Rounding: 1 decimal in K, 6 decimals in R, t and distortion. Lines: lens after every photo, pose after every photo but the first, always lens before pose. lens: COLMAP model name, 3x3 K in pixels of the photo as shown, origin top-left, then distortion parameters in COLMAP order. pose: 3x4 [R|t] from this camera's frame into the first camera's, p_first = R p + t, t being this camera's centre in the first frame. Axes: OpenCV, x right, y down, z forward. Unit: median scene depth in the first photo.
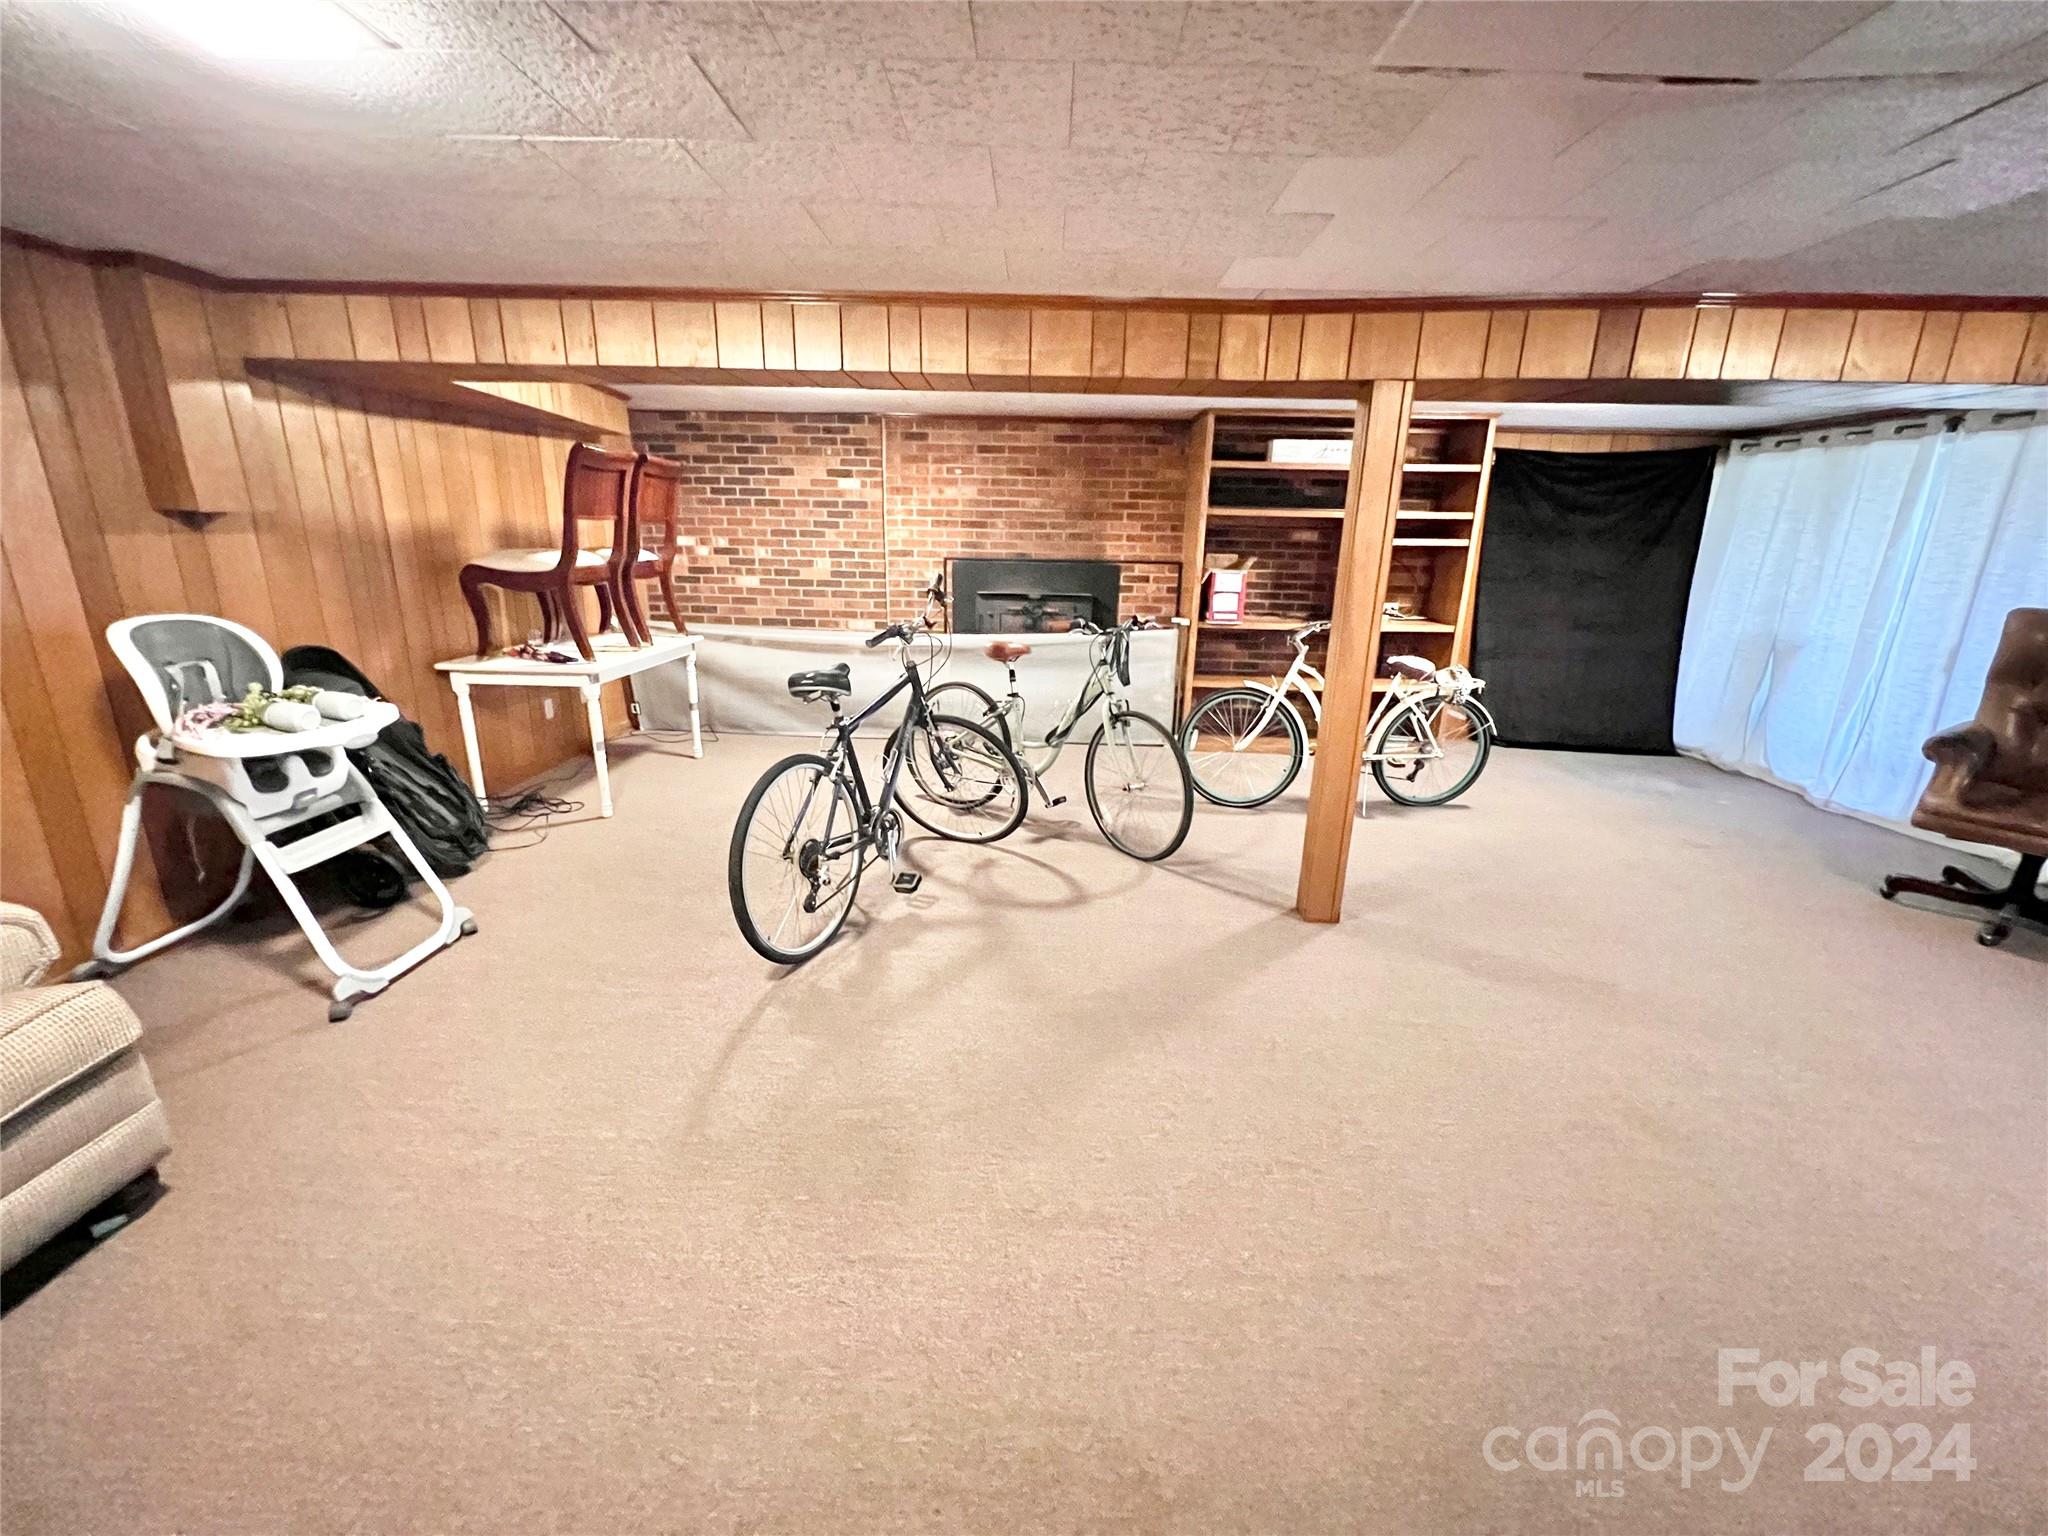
lens RADIAL K [[824.1, 0, 1024.5], [0, 824.1, 765.7], [0, 0, 1]] dist [-0.005047, 0.001411]
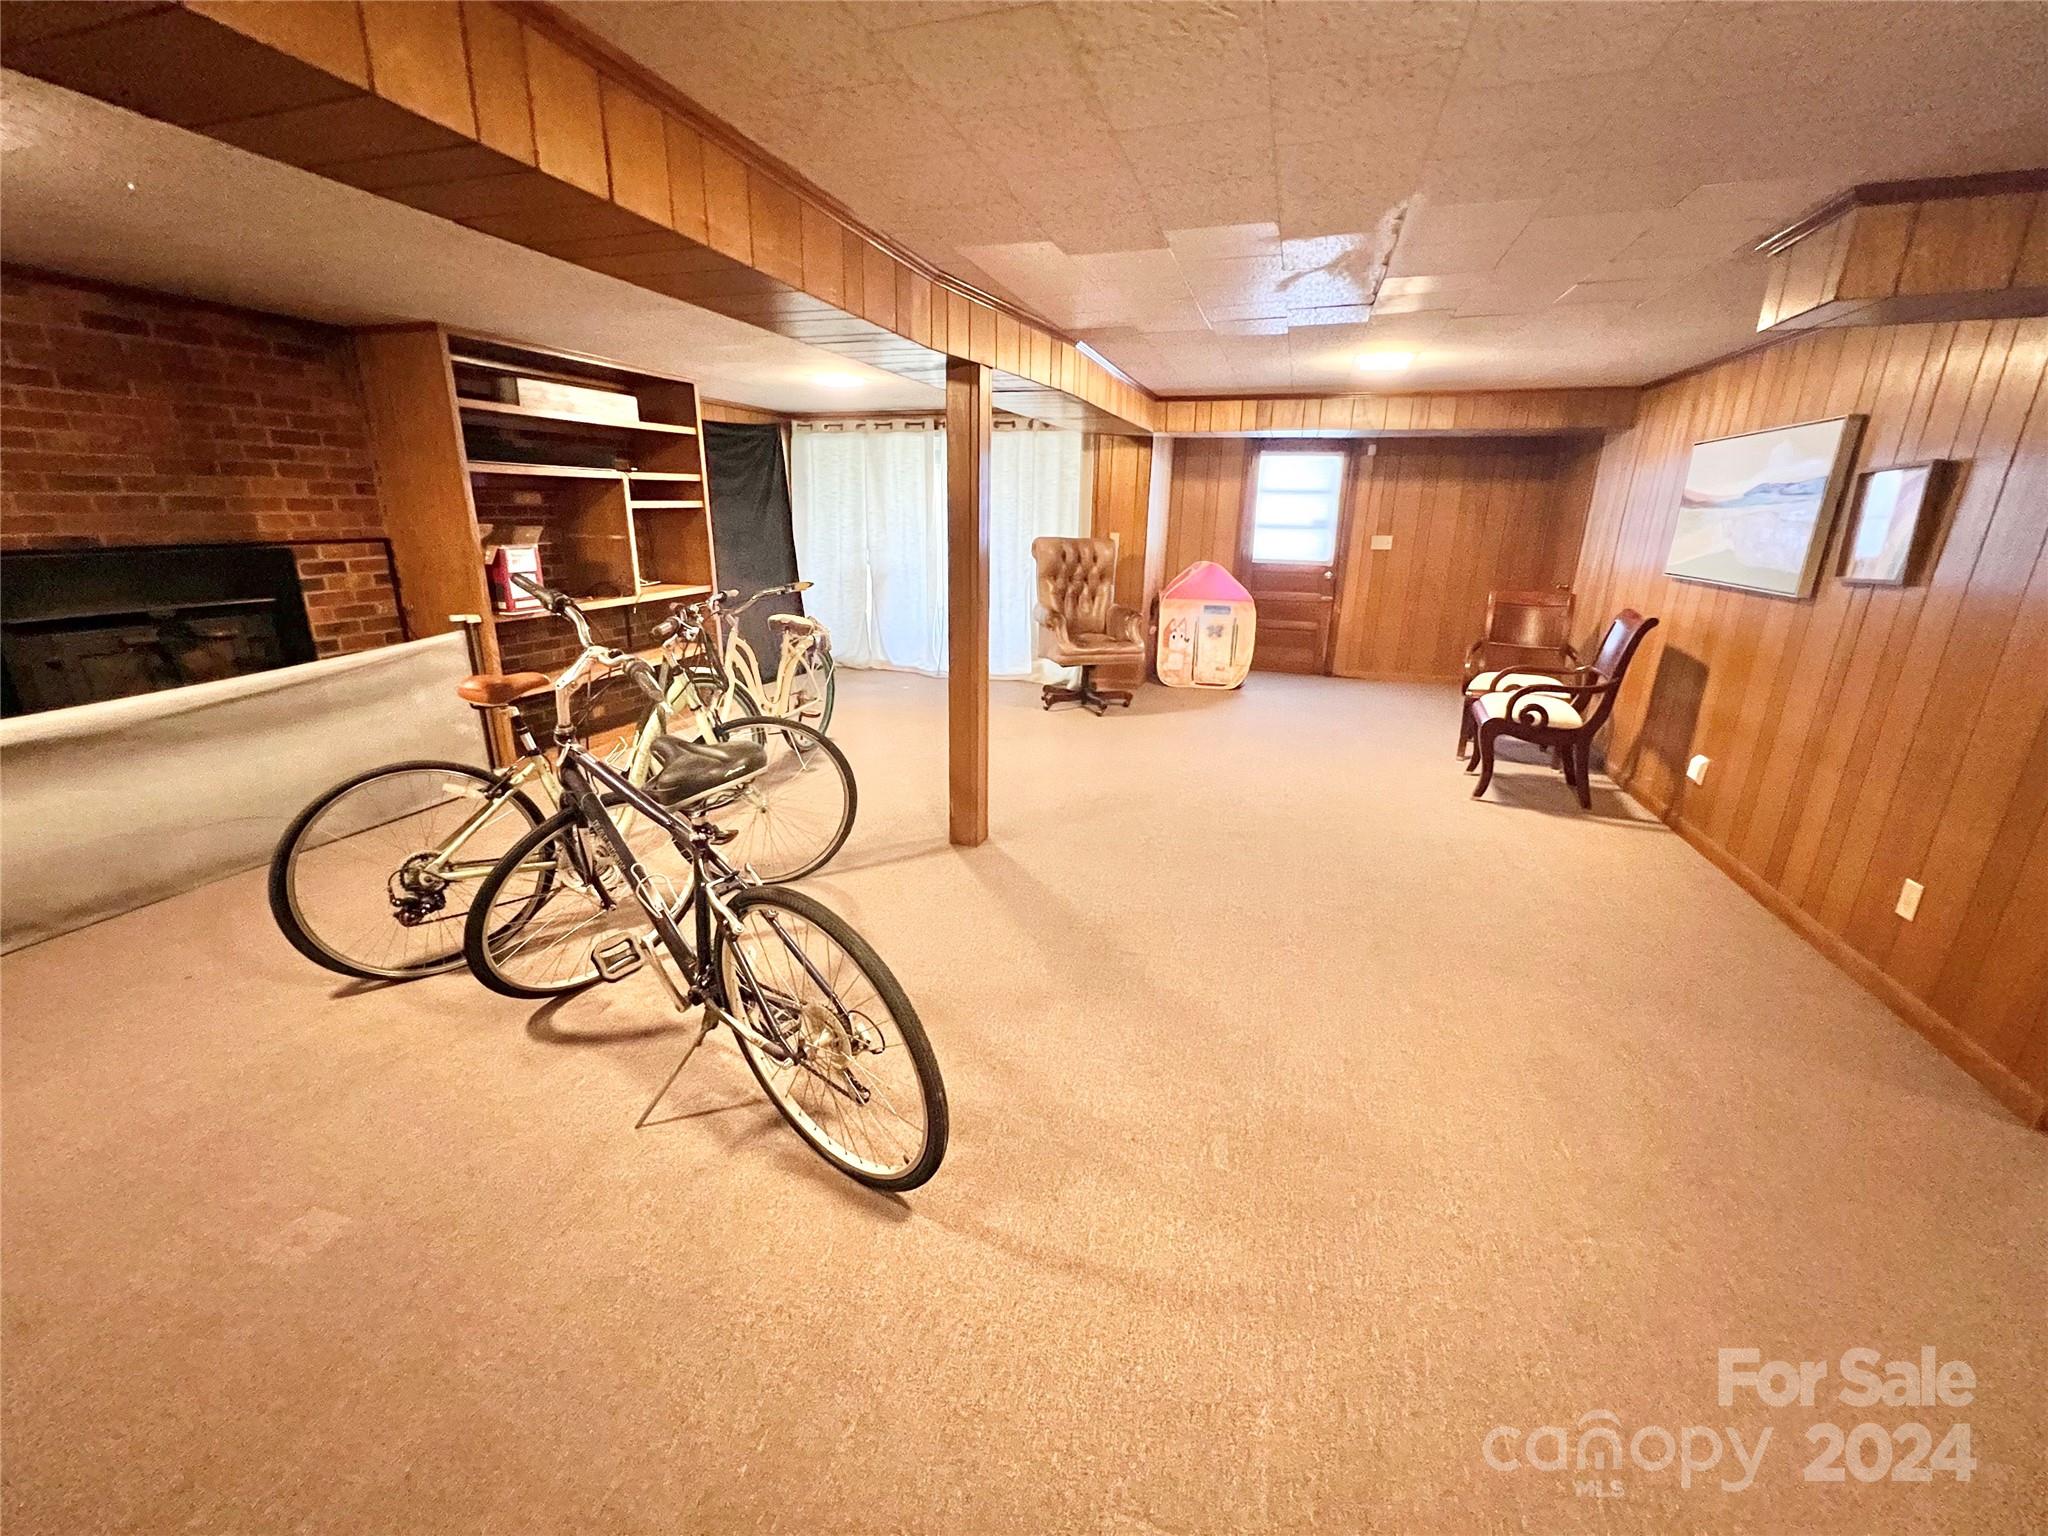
lens RADIAL K [[824.1, 0, 1019.8], [0, 824.1, 759.9], [0, 0, 1]] dist [-0.005047, 0.001411]
pose [[0.286053, -0.297106, 0.910989, -0.355304], [0.258133, 0.939463, 0.225338, -0.090376], [-0.922790, 0.170698, 0.345429, 0.300899]]
